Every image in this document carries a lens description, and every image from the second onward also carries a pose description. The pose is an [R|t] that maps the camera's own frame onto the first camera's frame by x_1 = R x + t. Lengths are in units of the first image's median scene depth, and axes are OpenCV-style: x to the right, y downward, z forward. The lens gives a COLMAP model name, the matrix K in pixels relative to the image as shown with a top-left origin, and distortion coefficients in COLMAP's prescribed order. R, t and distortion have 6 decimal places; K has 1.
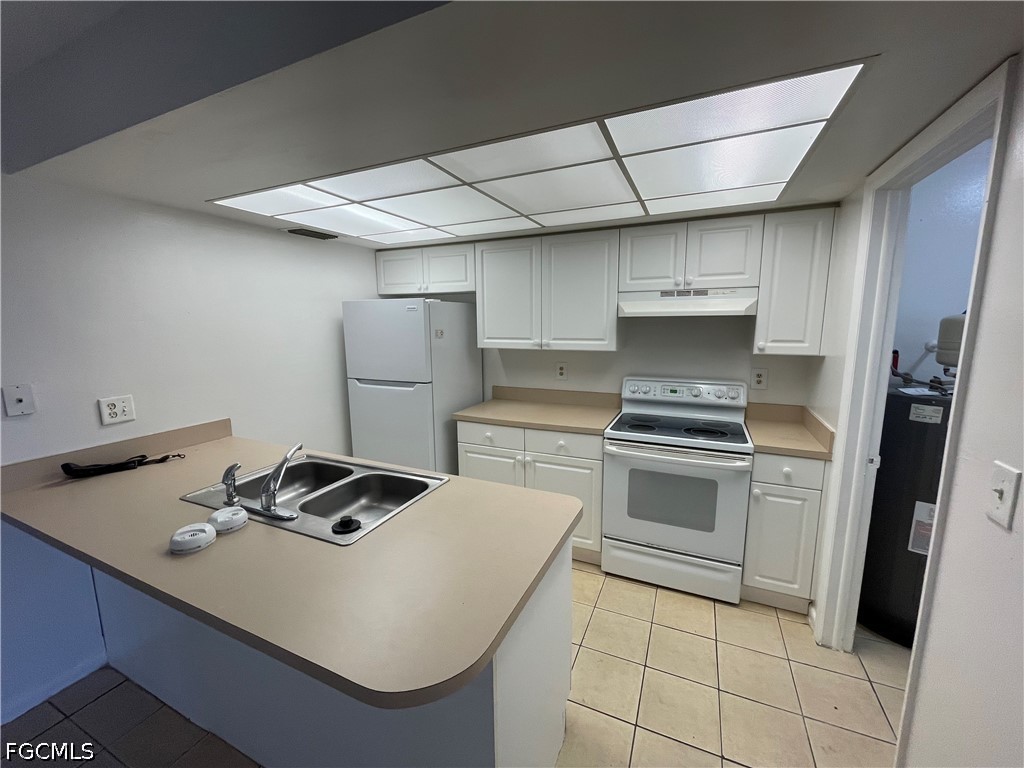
lens RADIAL K [[412.6, 0, 510.0], [0, 412.6, 382.2], [0, 0, 1]] dist [-0.001105, -0.000760]
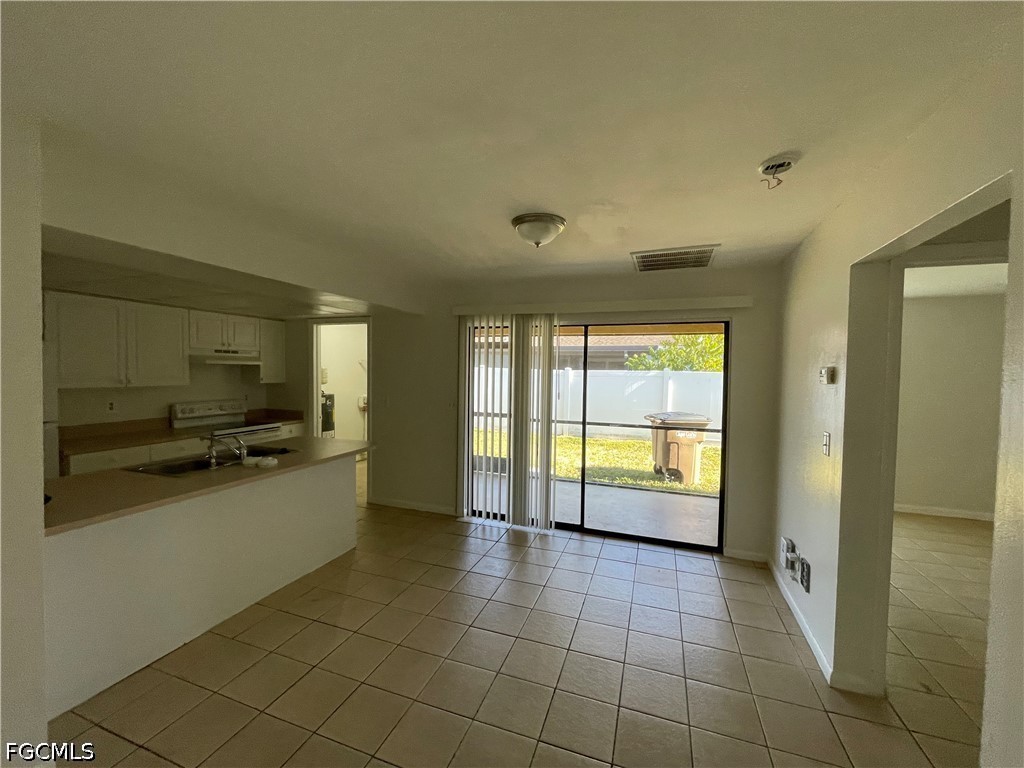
lens RADIAL K [[412.6, 0, 511.1], [0, 412.6, 384.9], [0, 0, 1]] dist [-0.001105, -0.000760]
pose [[-0.083974, -0.024068, 0.996177, -1.368342], [0.136441, 0.990015, 0.035420, 0.032430], [-0.987083, 0.138893, -0.079852, -0.068481]]
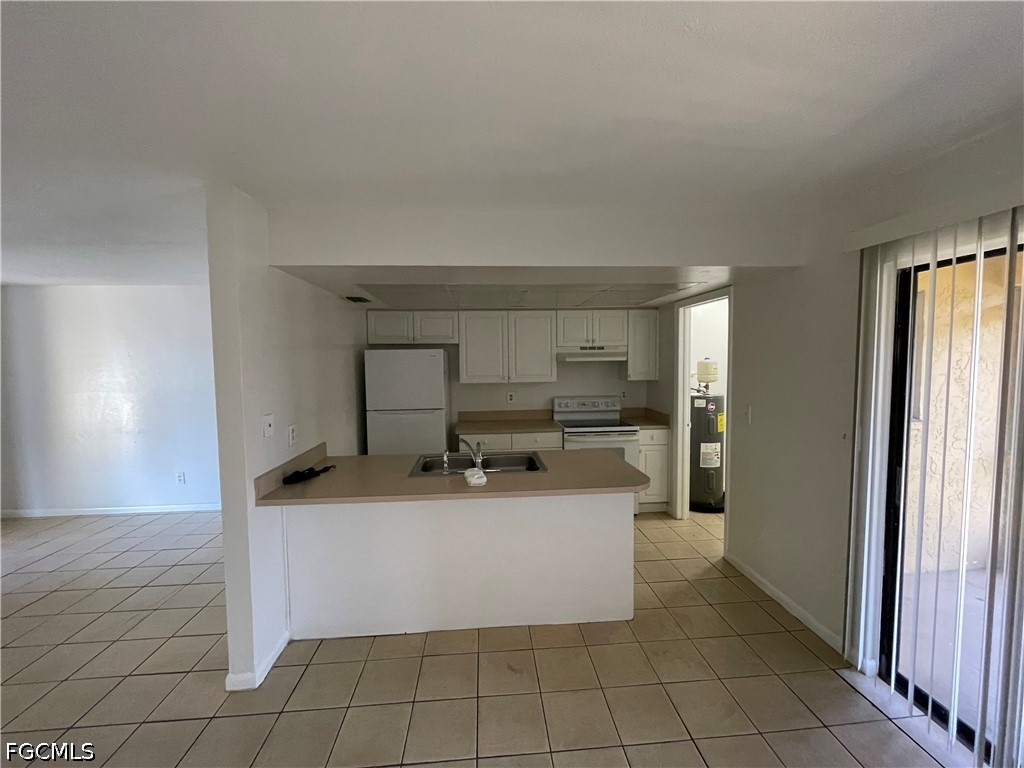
lens RADIAL K [[412.6, 0, 508.9], [0, 412.6, 382.2], [0, 0, 1]] dist [-0.001105, -0.000760]
pose [[0.876636, -0.028856, 0.480288, -0.697233], [0.077241, 0.993694, -0.081281, 0.044575], [-0.474914, 0.108352, 0.873336, -0.348497]]
